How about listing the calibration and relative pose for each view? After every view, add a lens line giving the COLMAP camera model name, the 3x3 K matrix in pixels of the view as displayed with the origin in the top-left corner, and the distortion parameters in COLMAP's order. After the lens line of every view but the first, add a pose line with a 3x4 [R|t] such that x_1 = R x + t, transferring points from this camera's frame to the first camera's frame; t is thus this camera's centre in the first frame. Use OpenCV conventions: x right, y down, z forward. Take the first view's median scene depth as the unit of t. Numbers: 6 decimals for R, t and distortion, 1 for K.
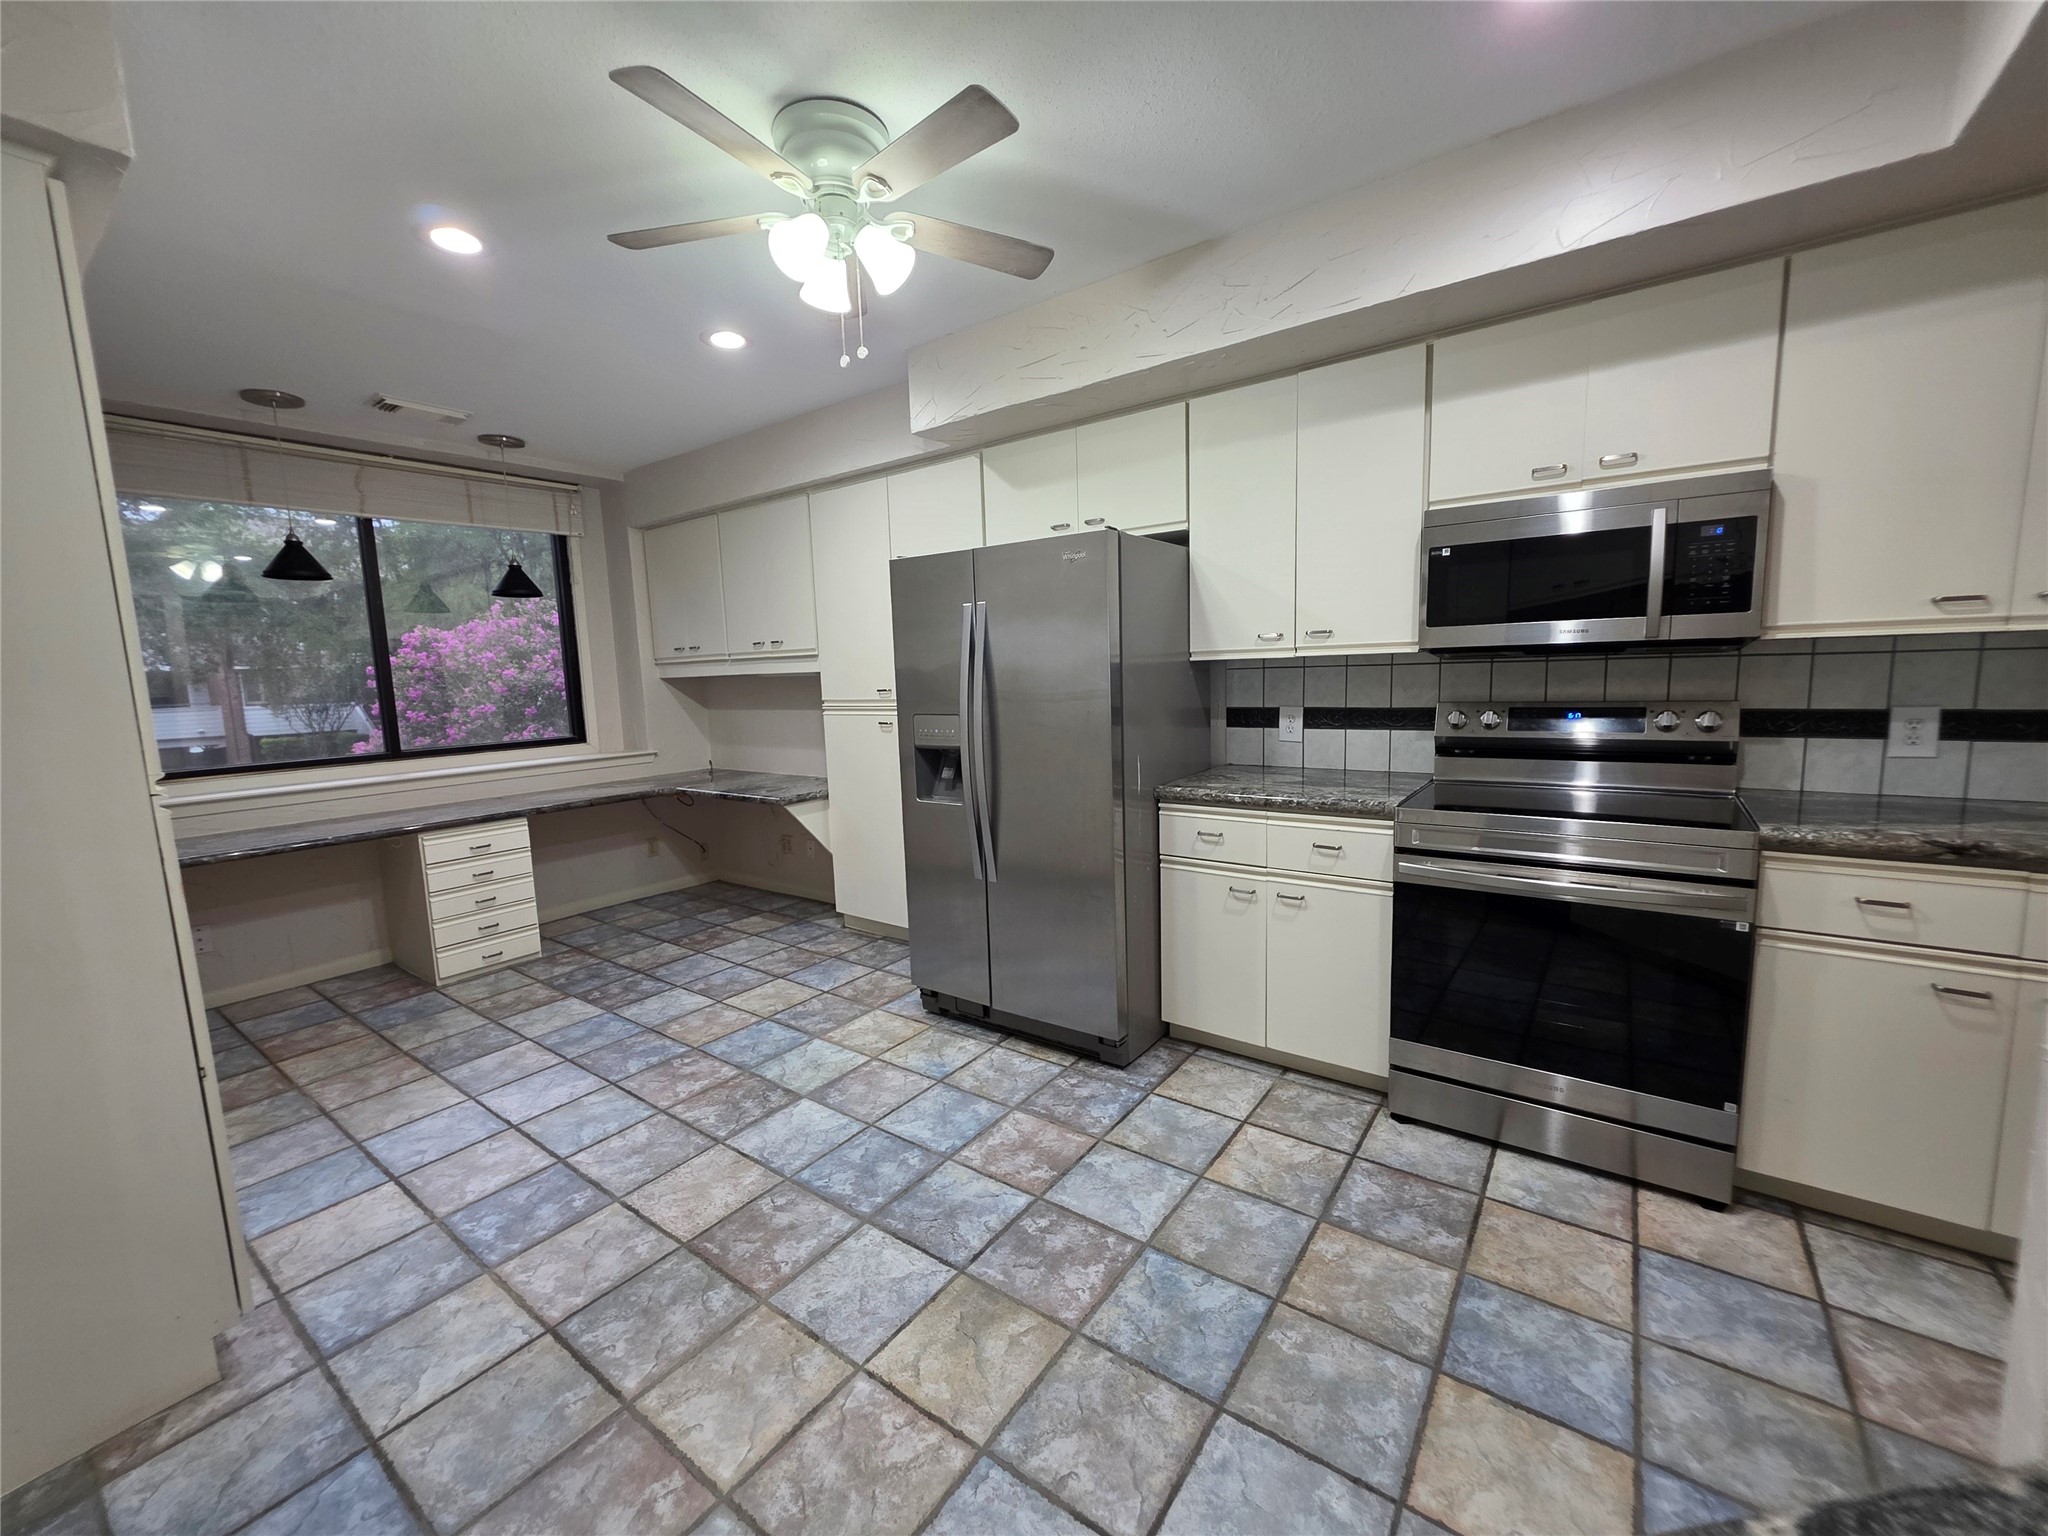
lens RADIAL K [[824.4, 0, 1026.0], [0, 824.4, 768.4], [0, 0, 1]] dist [0.000446, -0.000031]
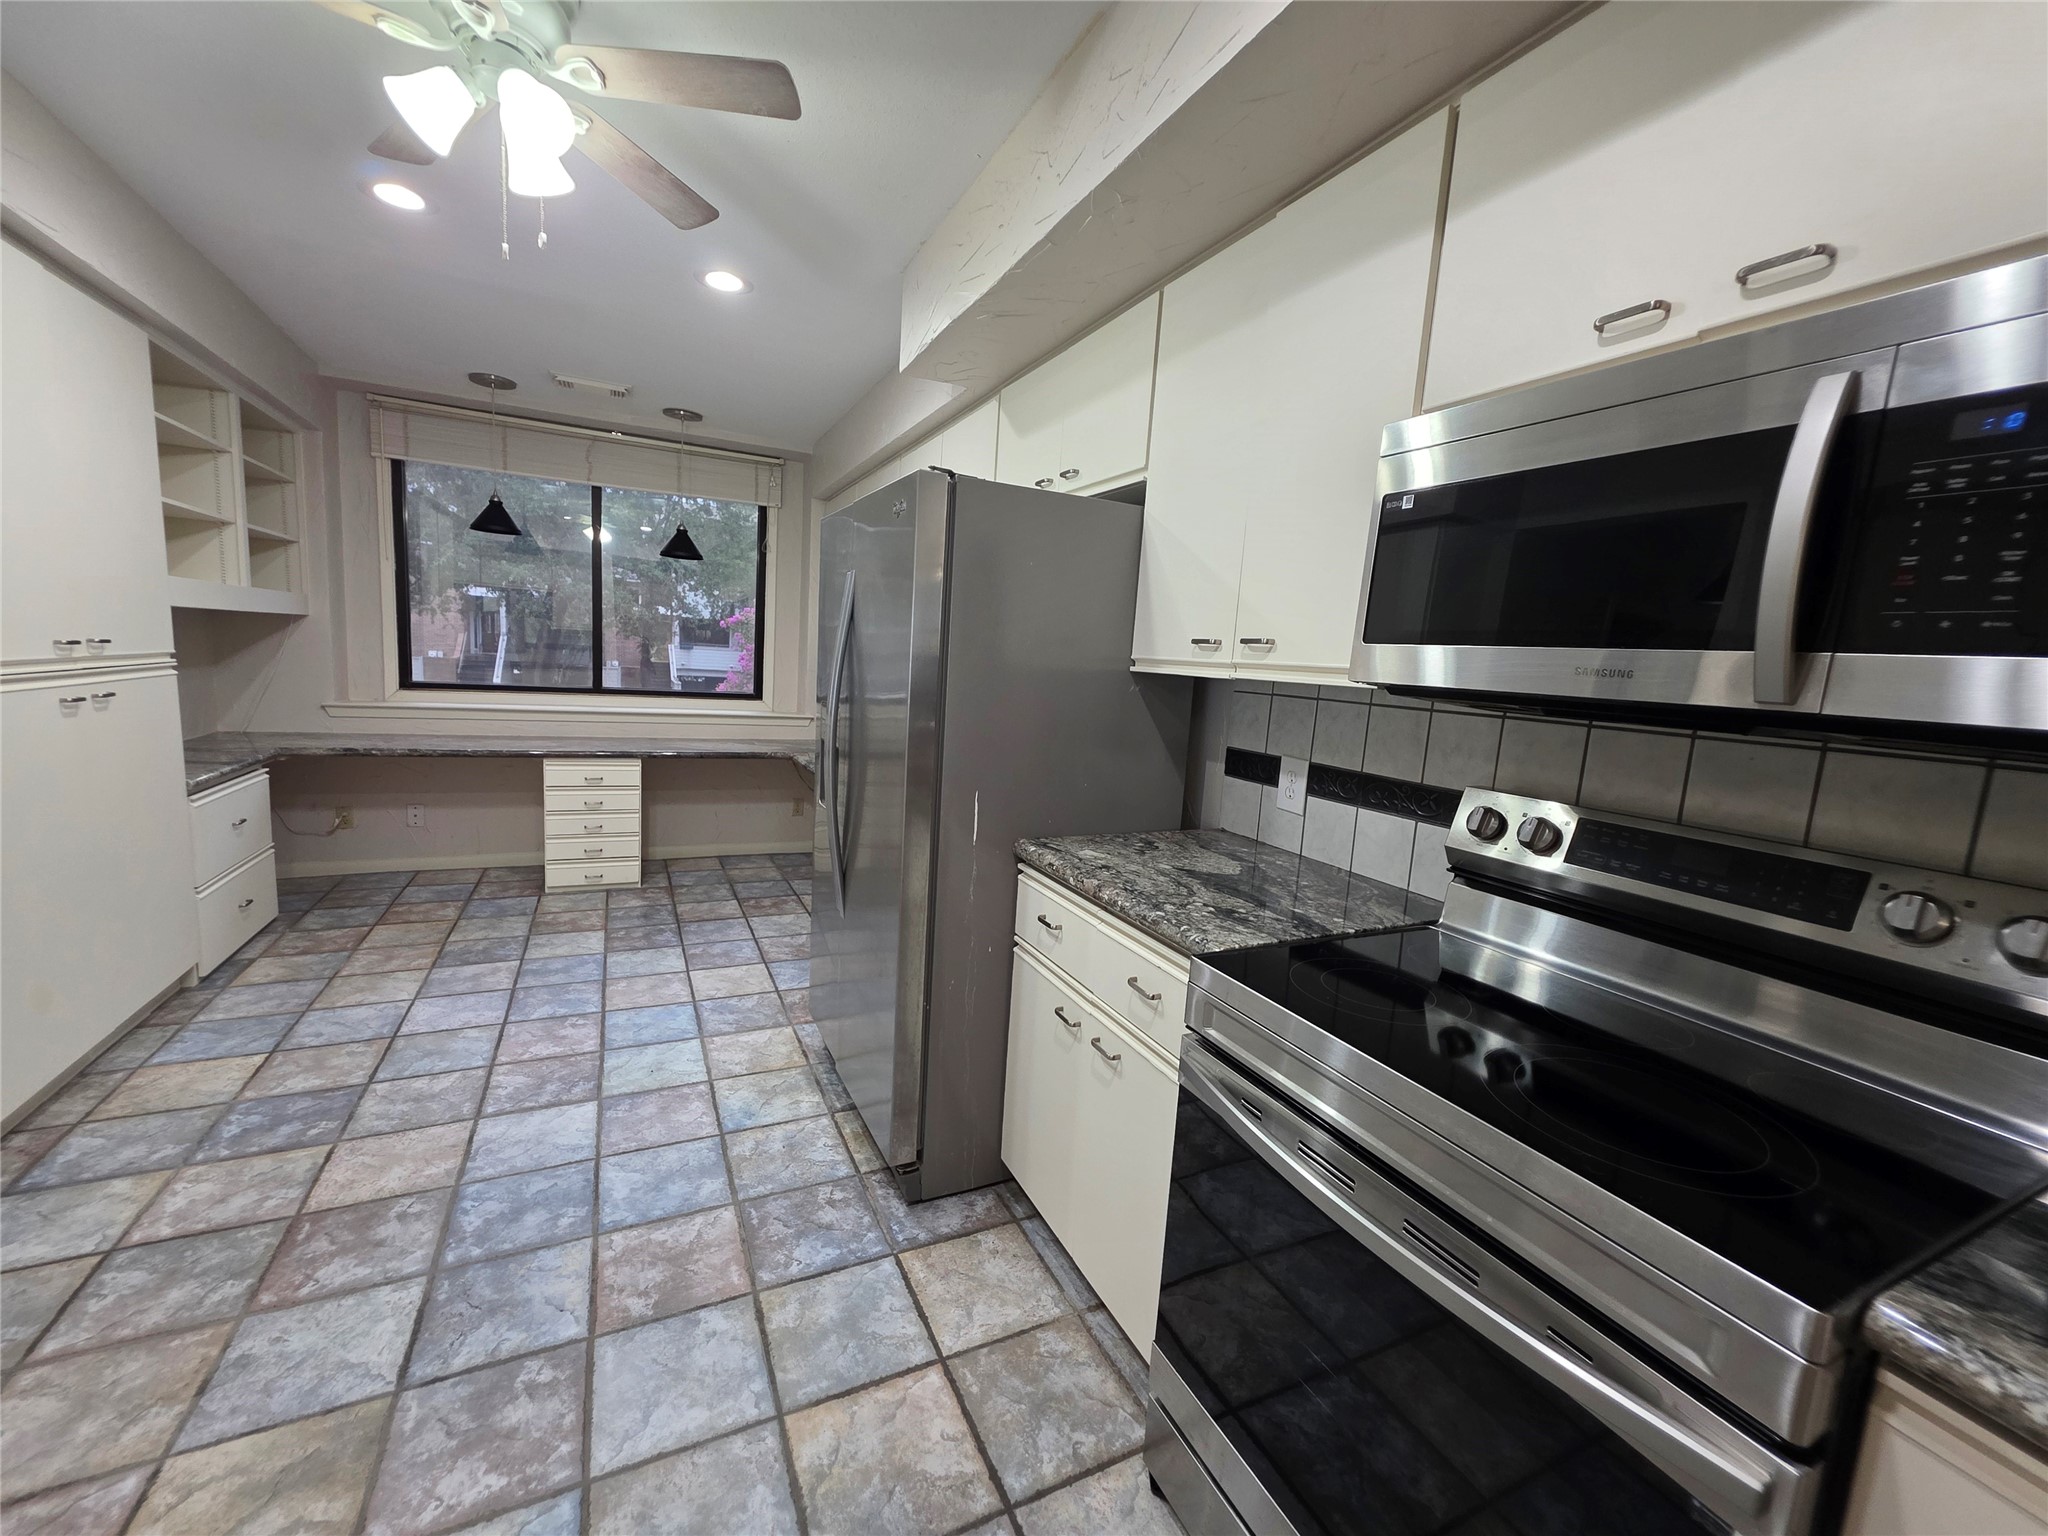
lens RADIAL K [[824.4, 0, 1023.1], [0, 824.4, 768.9], [0, 0, 1]] dist [0.000446, -0.000031]
pose [[0.878738, 0.152200, -0.452388, 0.446025], [-0.150418, 0.987807, 0.040156, -0.063316], [0.452983, 0.032760, 0.890917, 0.342003]]
